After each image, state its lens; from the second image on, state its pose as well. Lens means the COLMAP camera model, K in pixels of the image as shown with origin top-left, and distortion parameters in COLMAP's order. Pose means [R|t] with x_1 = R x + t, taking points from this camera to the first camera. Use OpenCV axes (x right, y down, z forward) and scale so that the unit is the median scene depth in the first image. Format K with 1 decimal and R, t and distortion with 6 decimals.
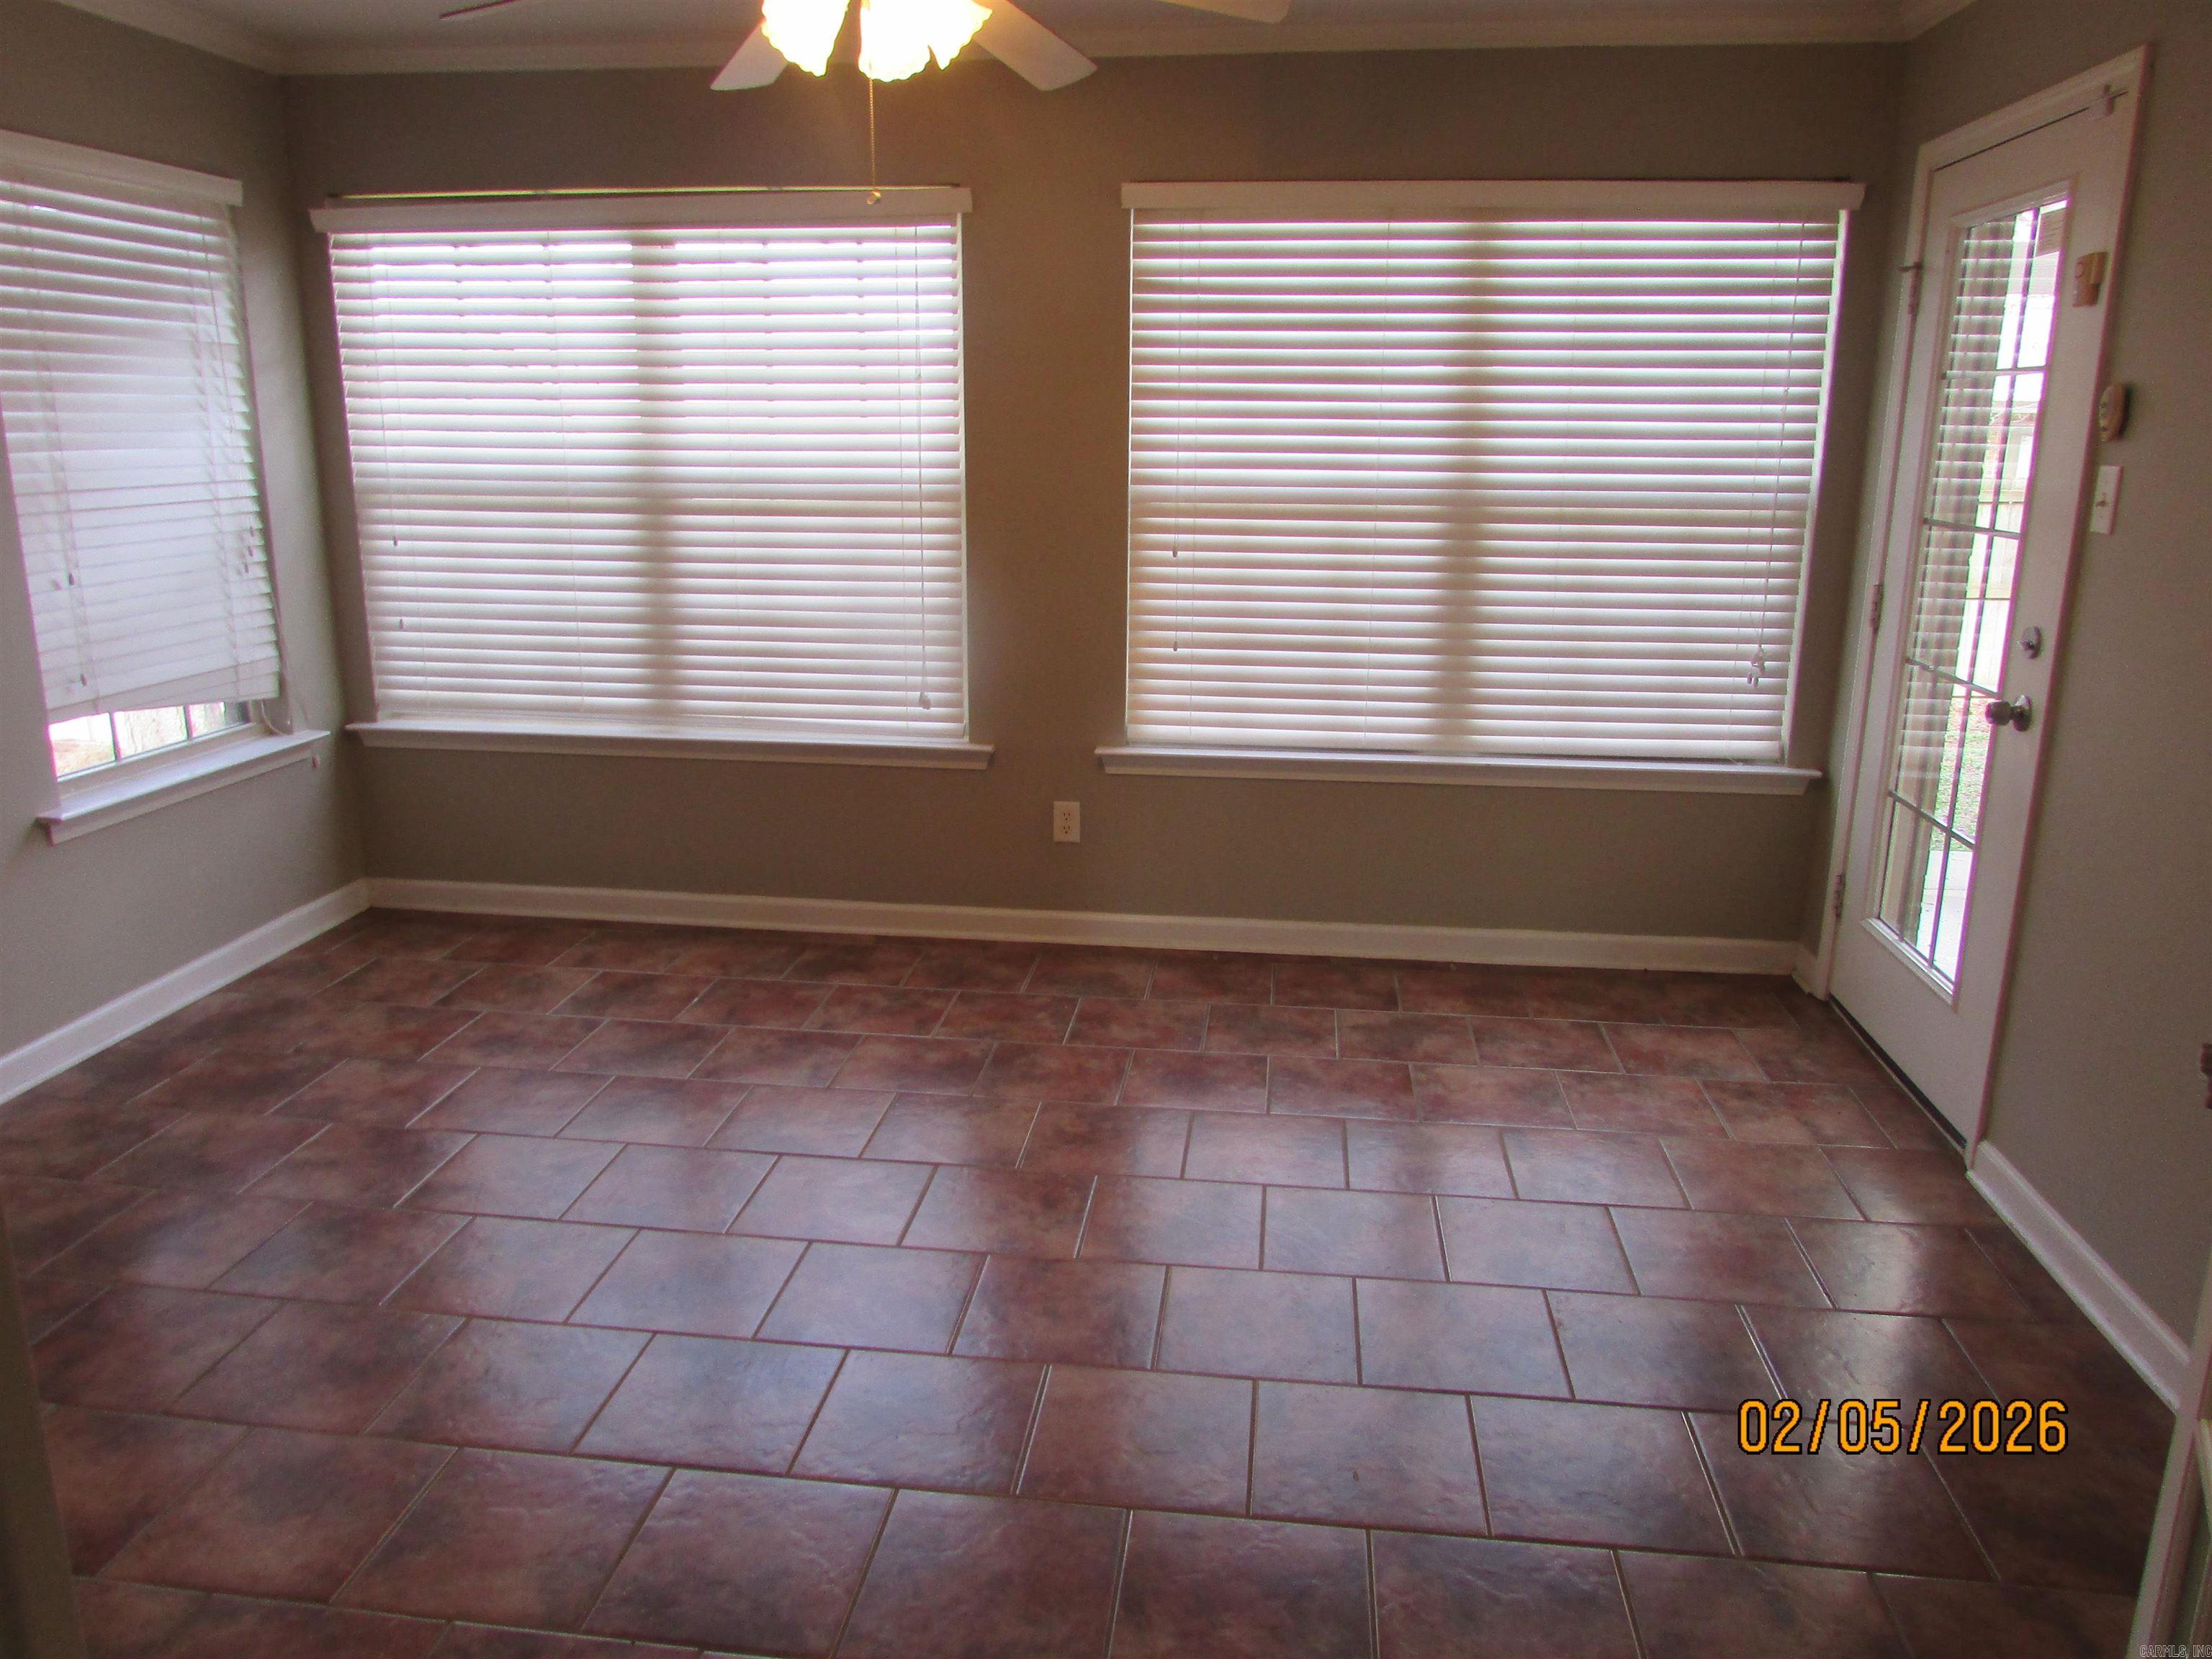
lens RADIAL K [[1576.2, 0, 1105.8], [0, 1576.2, 823.2], [0, 0, 1]] dist [-0.002631, -0.004910]
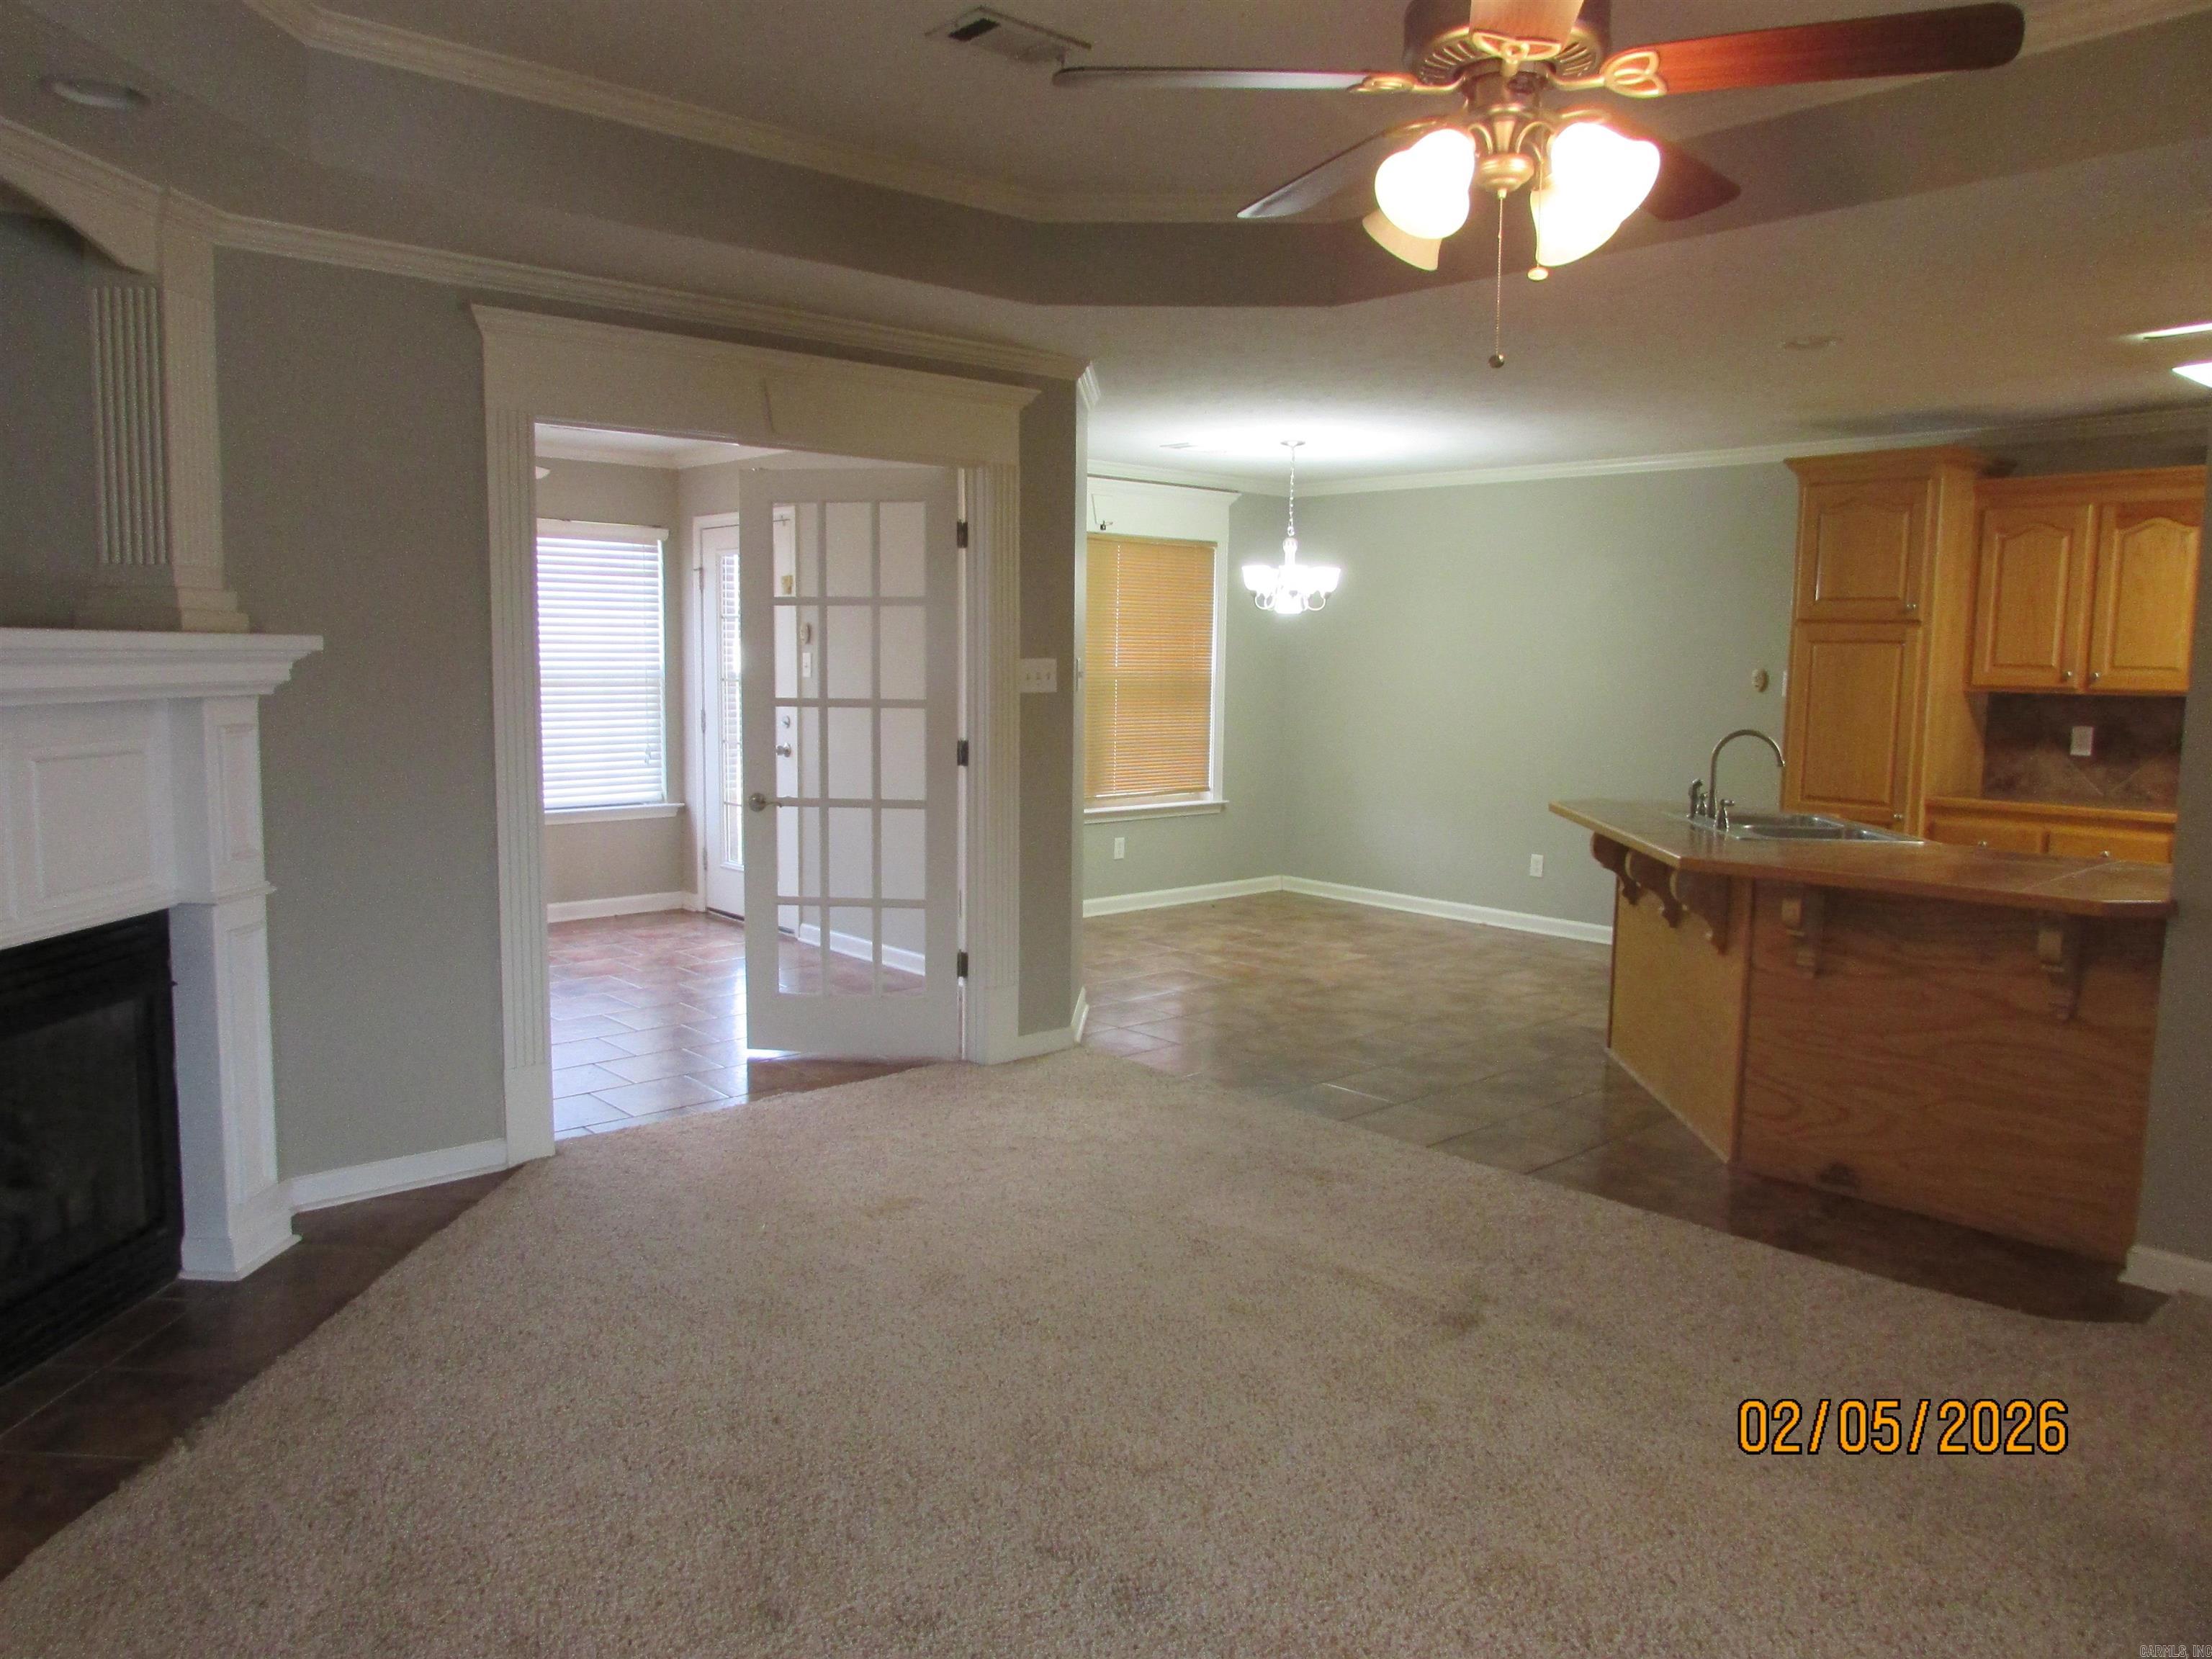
lens RADIAL K [[1576.2, 0, 1108.3], [0, 1576.2, 825.9], [0, 0, 1]] dist [-0.002631, -0.004910]
pose [[0.650545, -0.079692, 0.755275, -0.755512], [0.179173, 0.982512, -0.050660, 0.203793], [-0.738030, 0.168281, 0.653447, -0.760319]]
